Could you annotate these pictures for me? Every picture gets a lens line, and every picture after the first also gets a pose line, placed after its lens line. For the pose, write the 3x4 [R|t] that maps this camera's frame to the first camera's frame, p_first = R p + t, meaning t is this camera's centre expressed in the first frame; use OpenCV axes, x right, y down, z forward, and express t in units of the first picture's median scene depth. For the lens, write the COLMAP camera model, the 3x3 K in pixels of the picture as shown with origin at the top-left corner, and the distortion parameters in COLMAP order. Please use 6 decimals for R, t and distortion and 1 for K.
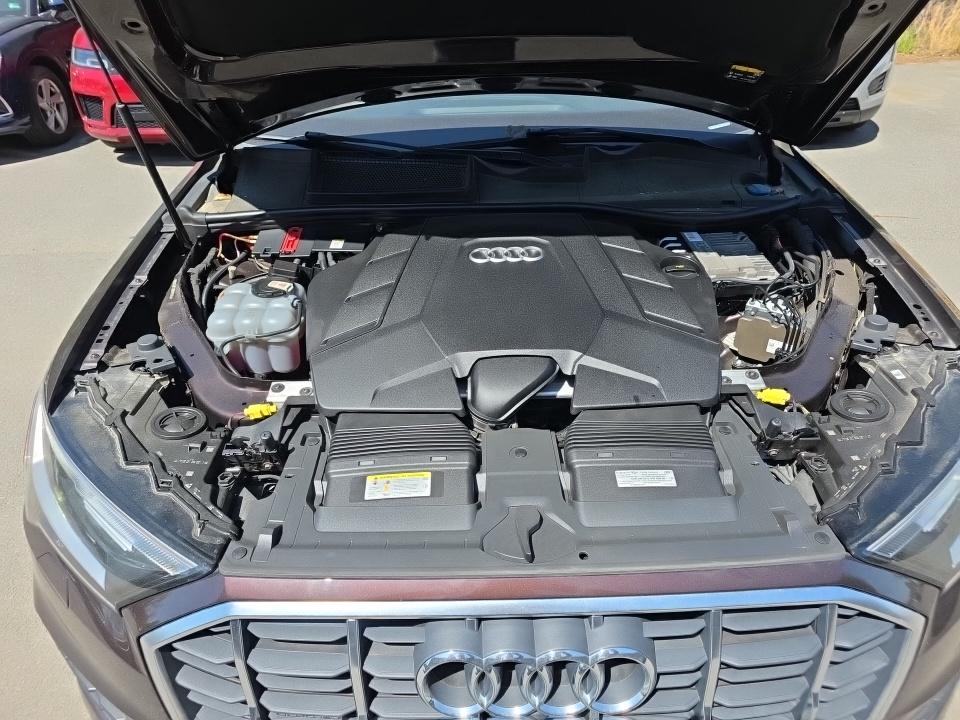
lens RADIAL K [[649.2, 0, 477.7], [0, 649.2, 360.4], [0, 0, 1]] dist [0.042940, -0.012372]
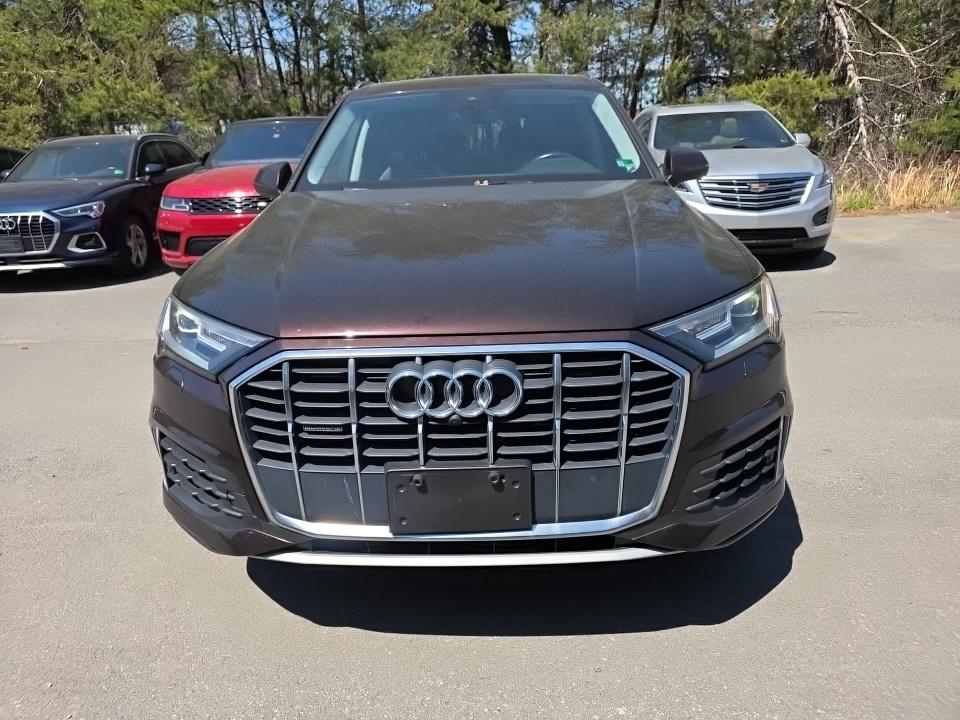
lens RADIAL K [[649.2, 0, 481.8], [0, 649.2, 360.6], [0, 0, 1]] dist [0.042940, -0.012372]
pose [[0.999402, -0.005355, -0.034149, 0.030369], [-0.003111, 0.969985, -0.243145, 0.113695], [0.034426, 0.243106, 0.969389, -0.096517]]
